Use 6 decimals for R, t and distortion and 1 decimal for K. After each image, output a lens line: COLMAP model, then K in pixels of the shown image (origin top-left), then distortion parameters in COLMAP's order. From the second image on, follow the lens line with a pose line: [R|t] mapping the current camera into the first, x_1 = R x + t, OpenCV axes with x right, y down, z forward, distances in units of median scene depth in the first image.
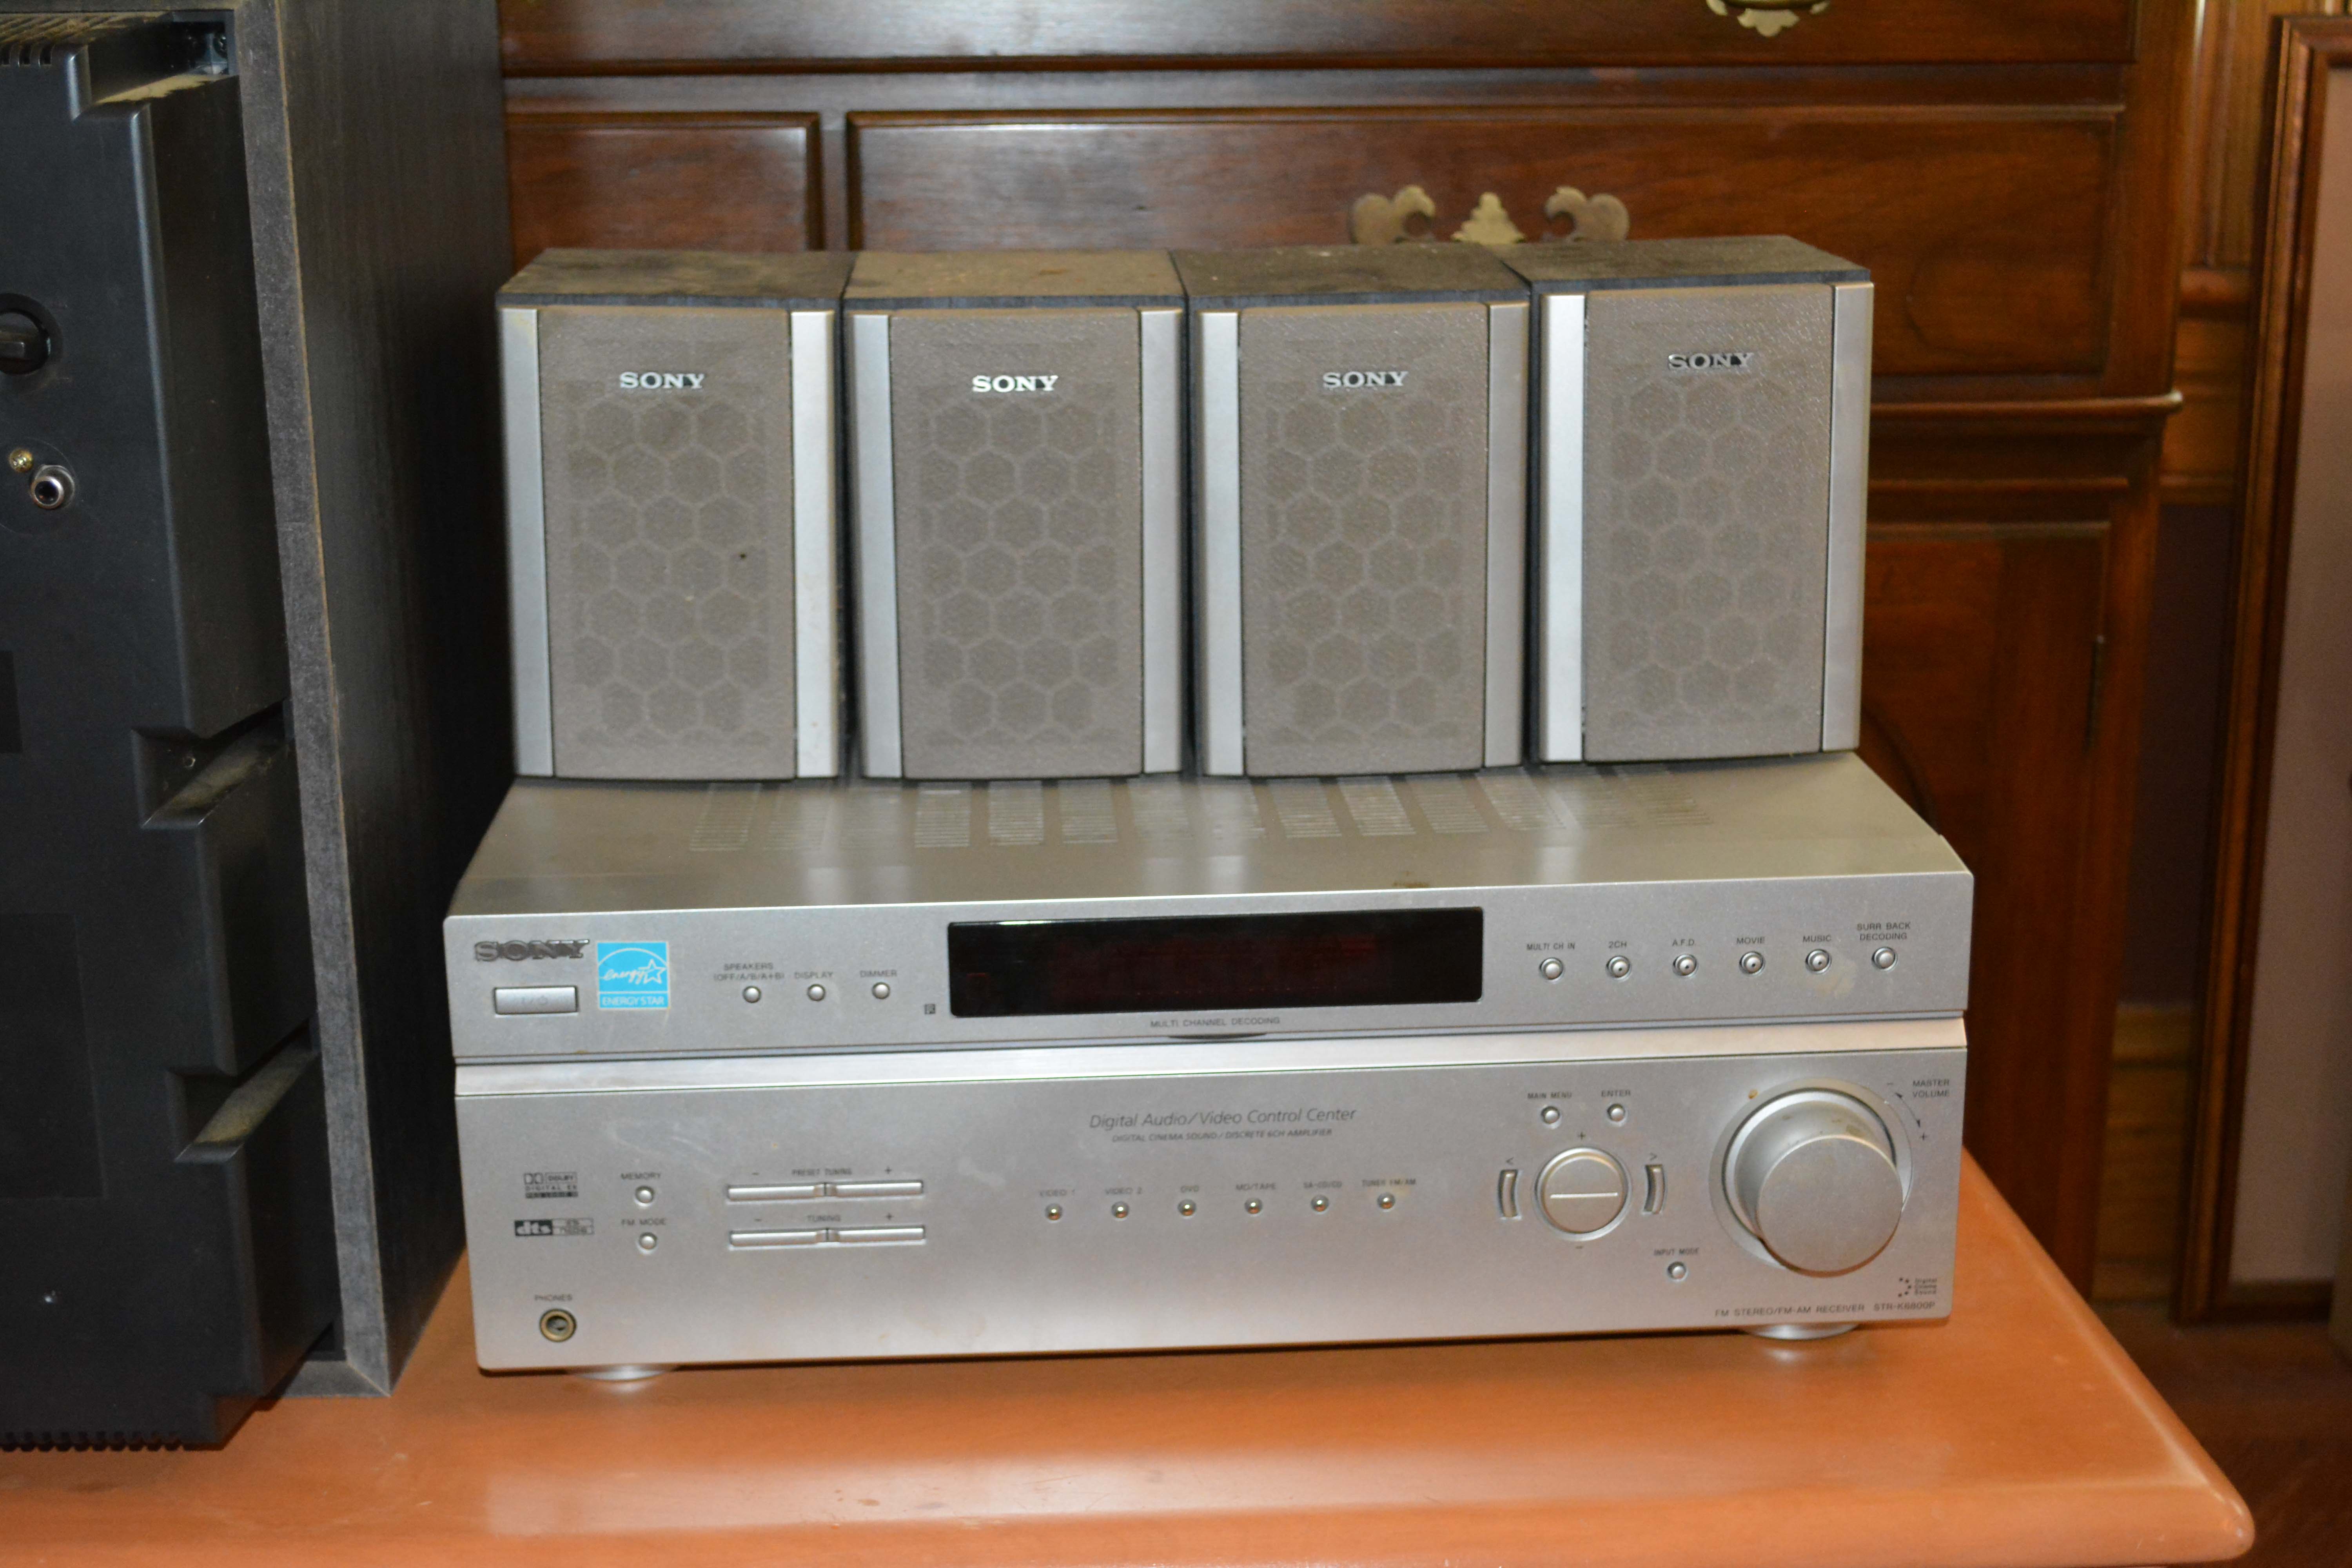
lens RADIAL K [[3253.9, 0, 1187.2], [0, 3253.9, 788.2], [0, 0, 1]] dist [-0.029831, 0.000000]
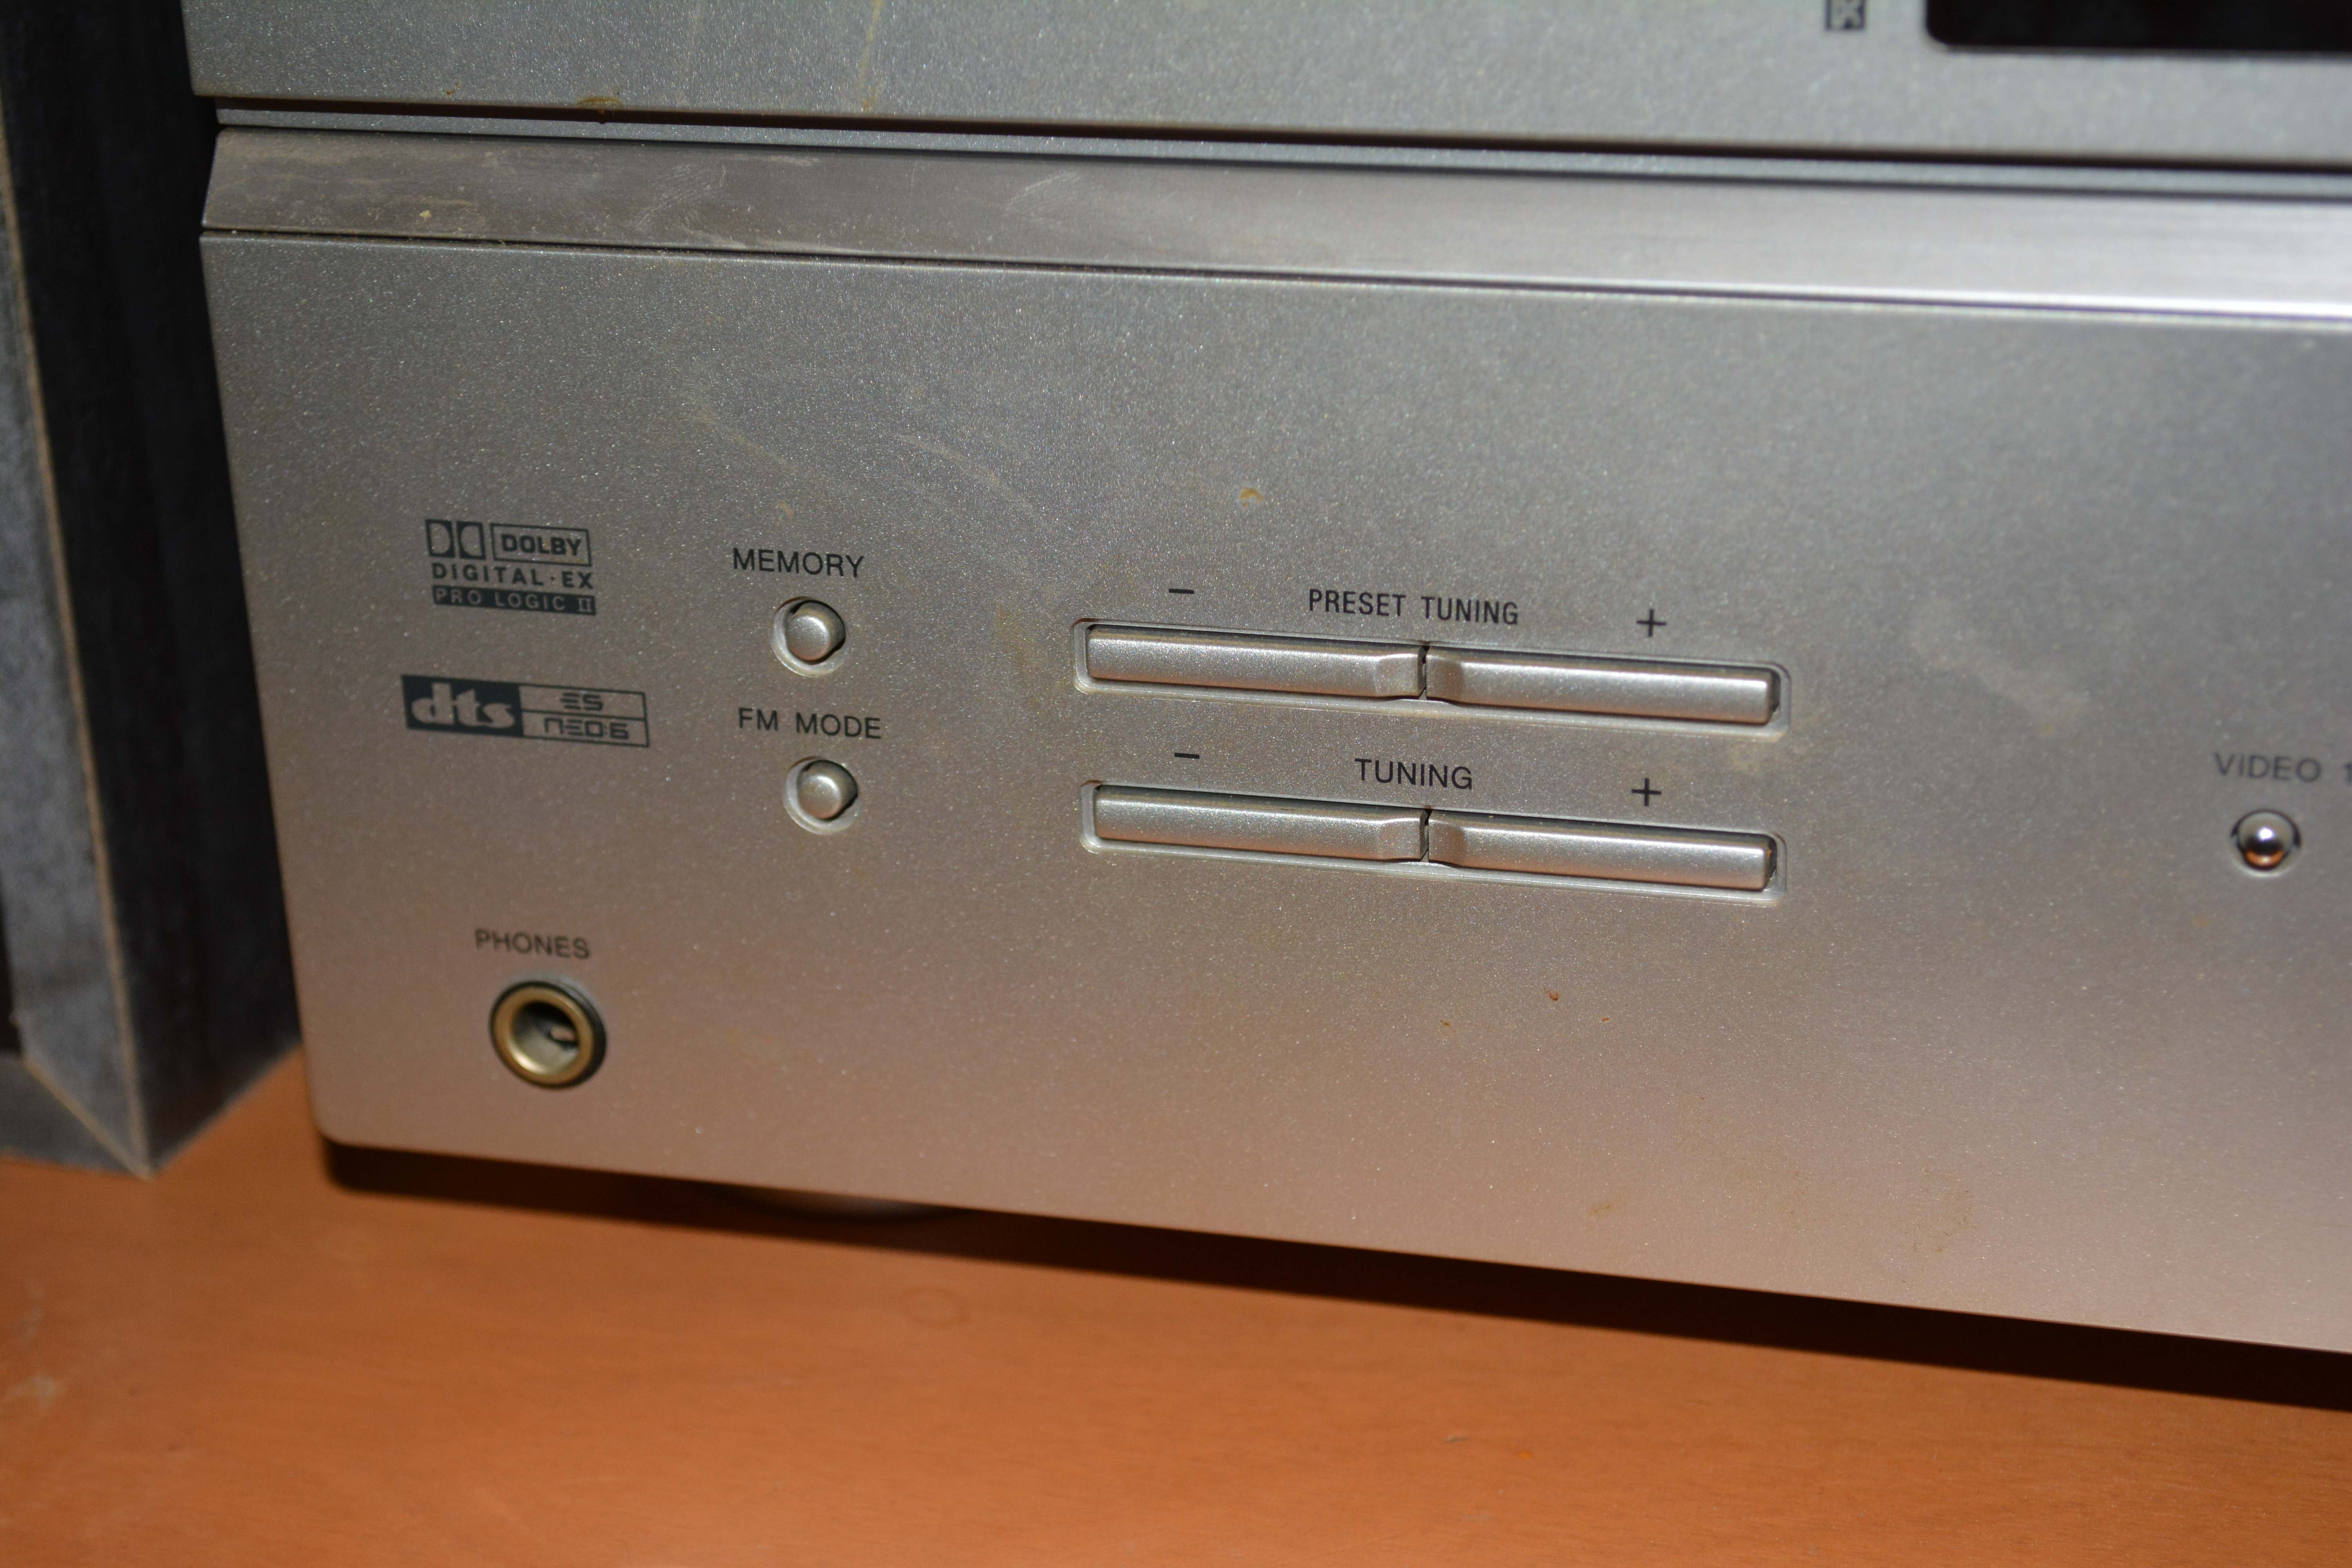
lens RADIAL K [[4320.5, 0, 1169.5], [0, 4320.5, 798.4], [0, 0, 1]] dist [0.017531, 0.000000]
pose [[0.946871, 0.104338, -0.304219, -0.018731], [-0.060663, 0.986875, 0.149659, 0.079798], [0.315841, -0.123253, 0.940773, 0.640714]]
